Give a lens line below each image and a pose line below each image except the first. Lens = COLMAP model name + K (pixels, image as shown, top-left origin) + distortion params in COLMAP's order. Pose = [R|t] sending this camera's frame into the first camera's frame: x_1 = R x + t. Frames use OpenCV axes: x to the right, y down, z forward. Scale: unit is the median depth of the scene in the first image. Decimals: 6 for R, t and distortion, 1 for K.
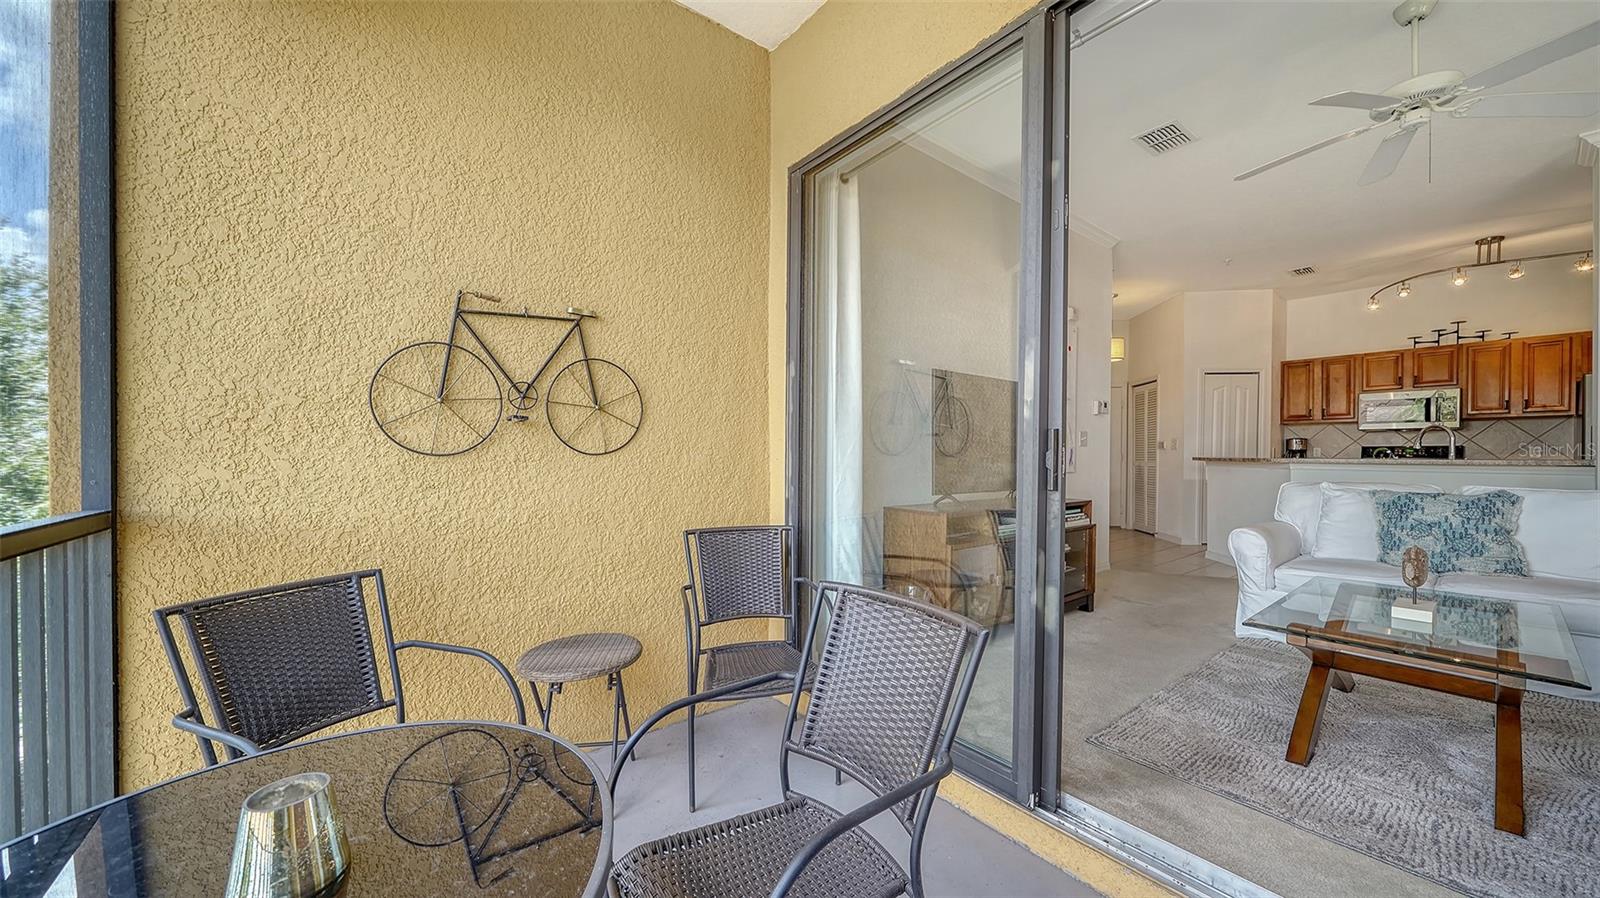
lens RADIAL K [[560.1, 0, 813.2], [0, 560.1, 460.7], [0, 0, 1]] dist [-0.000131, -0.000201]
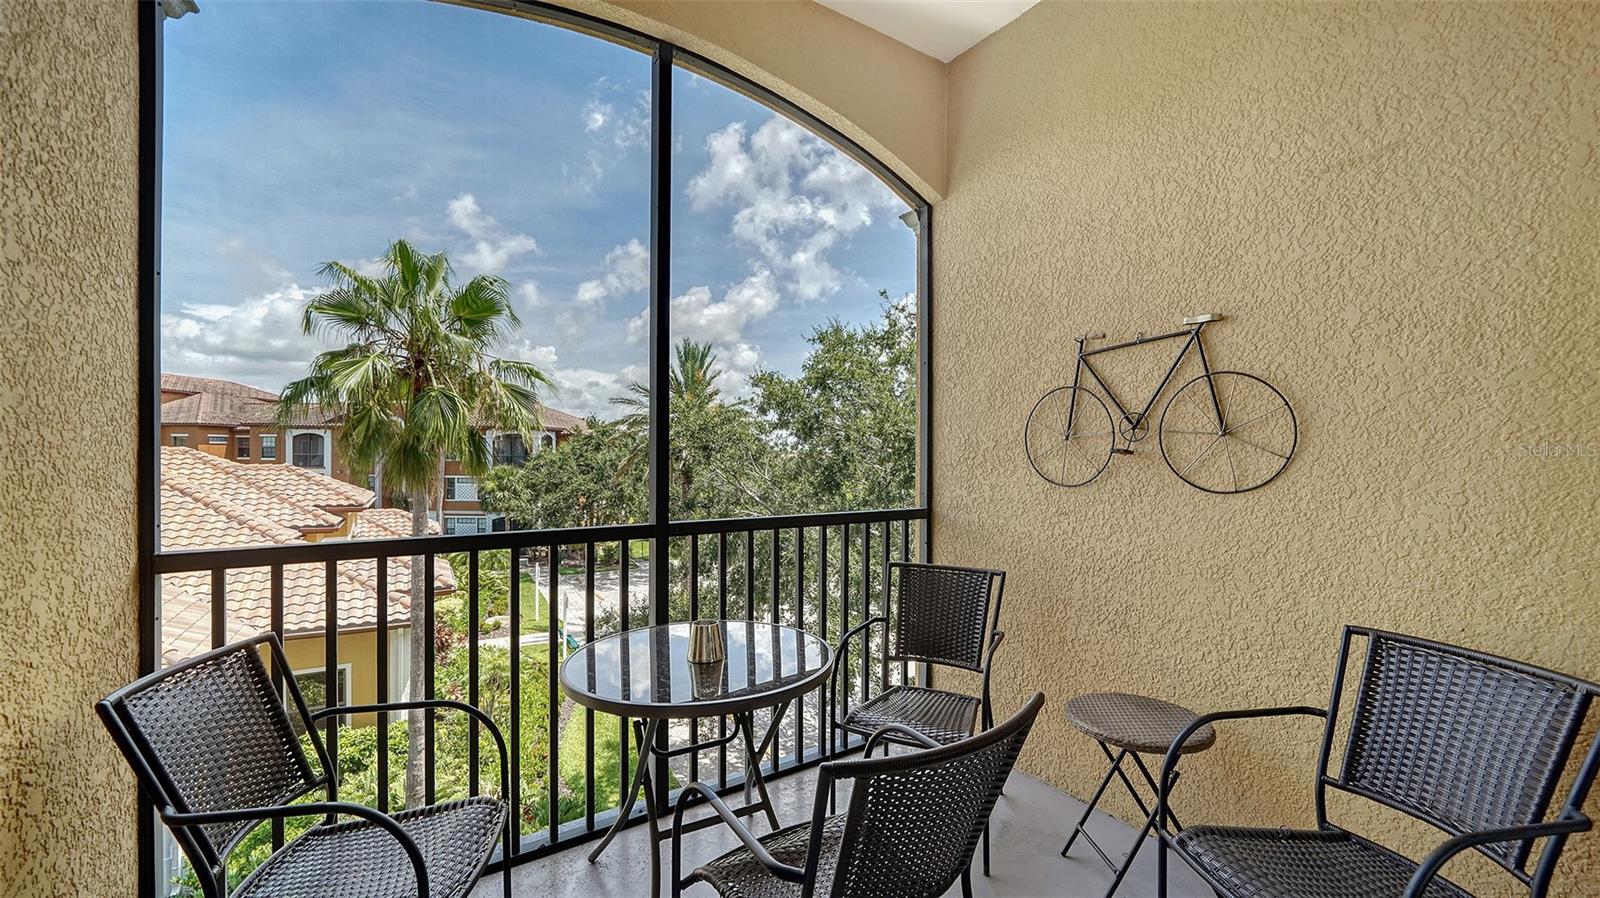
lens RADIAL K [[614.7, 0, 801.1], [0, 614.7, 455.3], [0, 0, 1]] dist [-0.000544, -0.000079]
pose [[-0.086258, -0.000049, -0.996273, 0.236673], [-0.018422, 0.999829, 0.001546, -0.024552], [0.996102, 0.018487, -0.086245, 0.218792]]
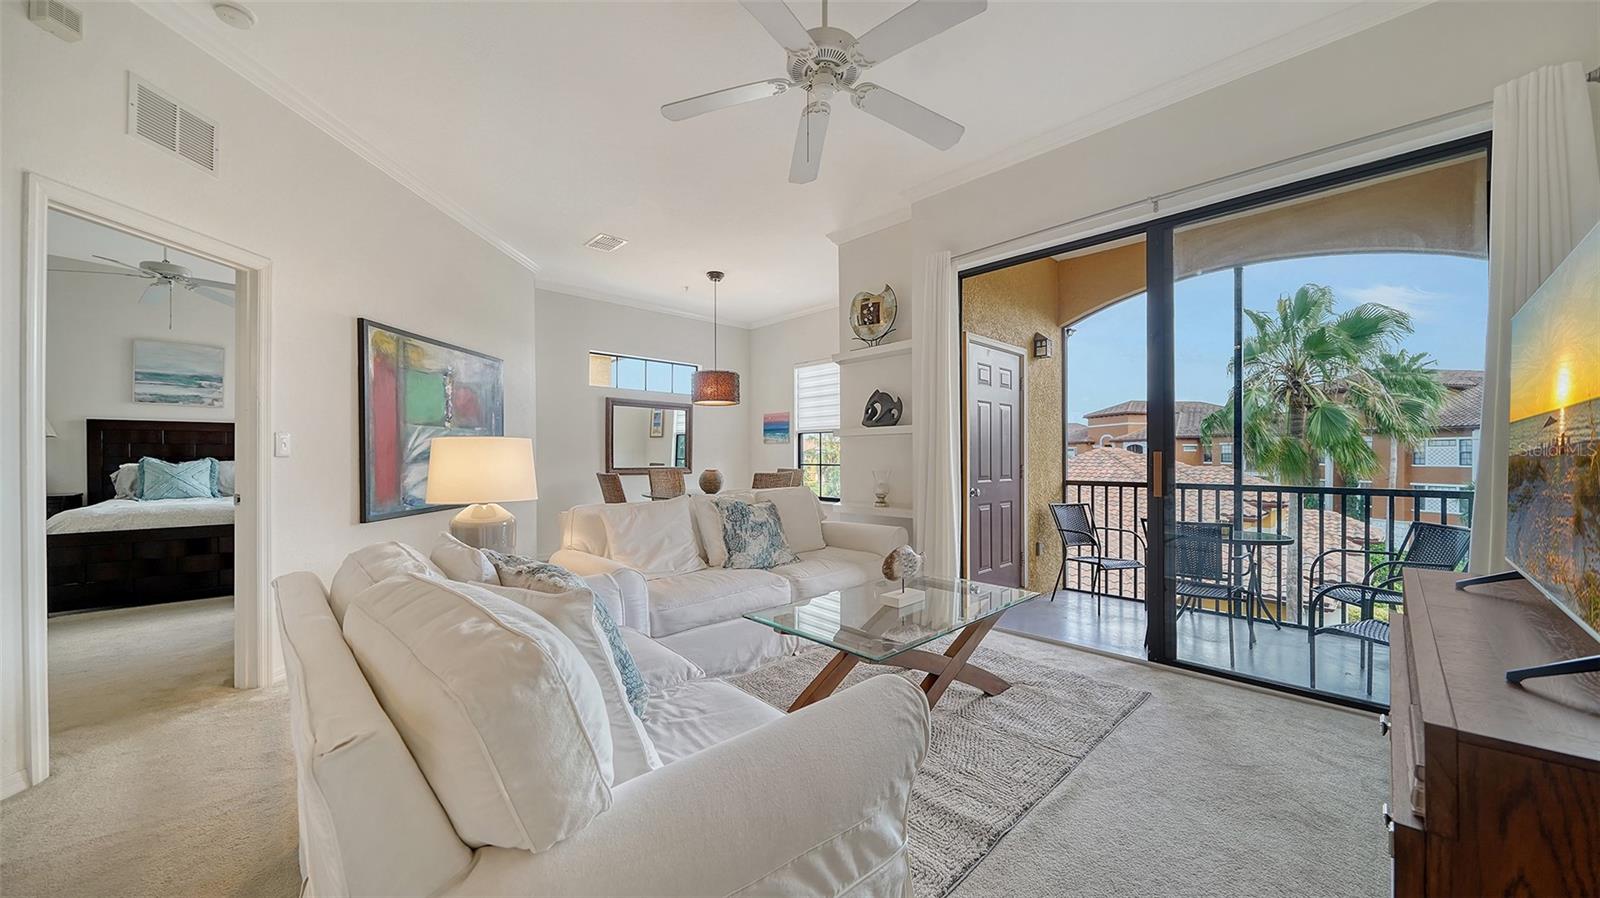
lens RADIAL K [[557.7, 0, 800.2], [0, 557.7, 456.5], [0, 0, 1]] dist [-0.009431, -0.000106]
pose [[-0.995723, -0.002939, -0.092344, 0.568873], [-0.004243, 0.999894, 0.013936, -0.025124], [0.092294, 0.014268, -0.995630, 0.891852]]
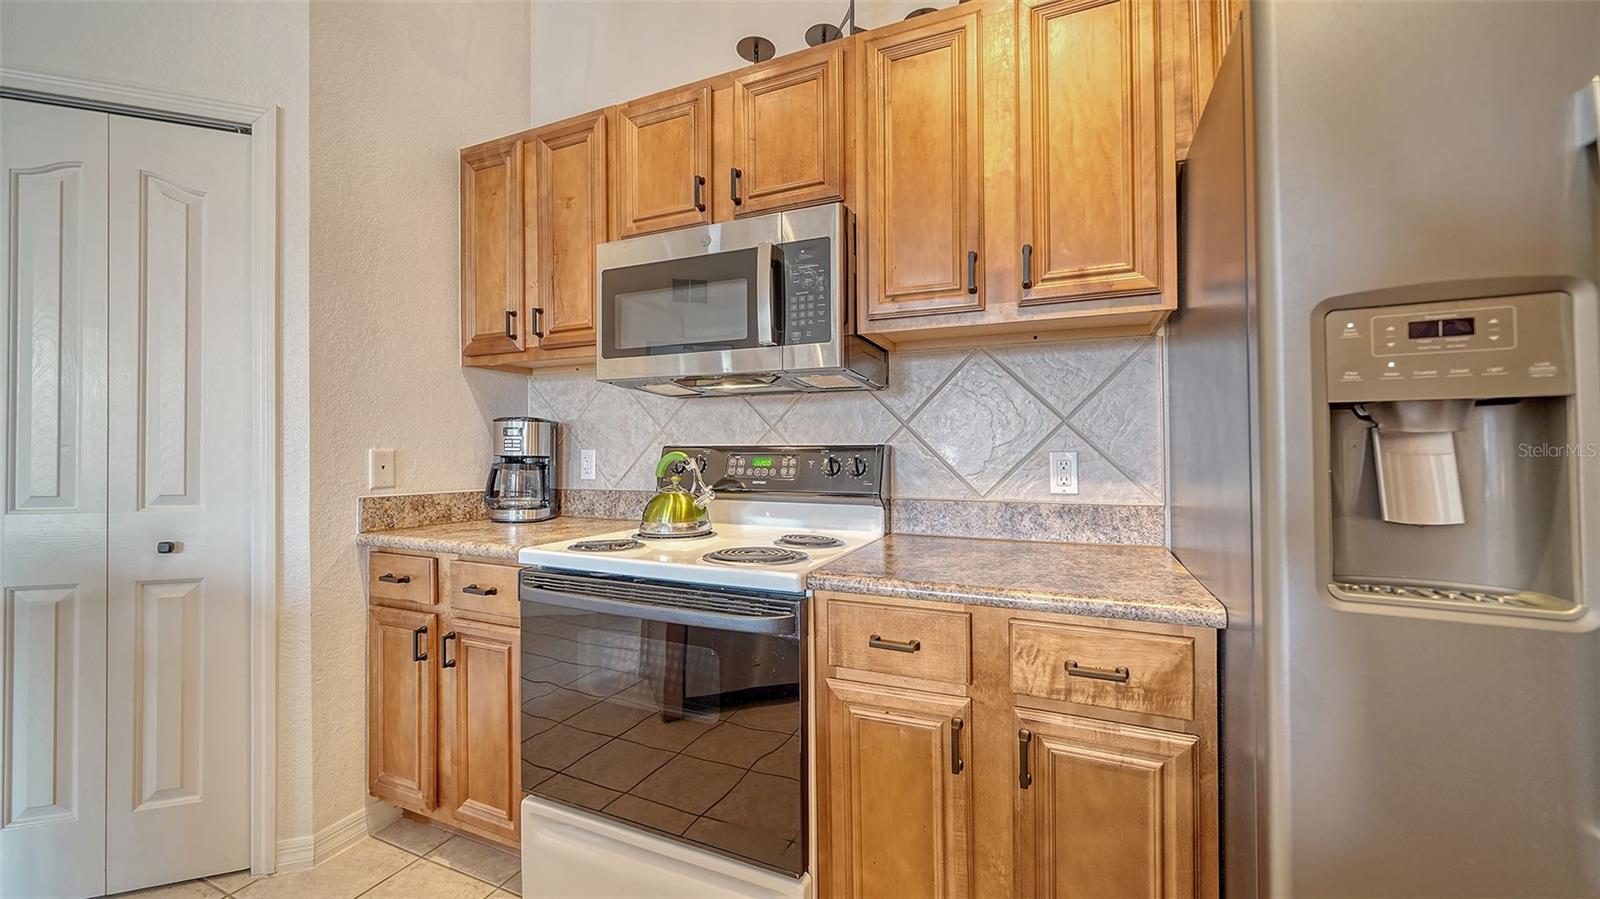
lens RADIAL K [[603.5, 0, 800.0], [0, 603.5, 449.5], [0, 0, 1]] dist [-0.000245, -0.000208]
pose [[0.890182, -0.000712, 0.455604, 1.160199], [0.007368, 0.999890, -0.012835, -0.024672], [-0.455545, 0.014782, 0.890090, 0.885894]]
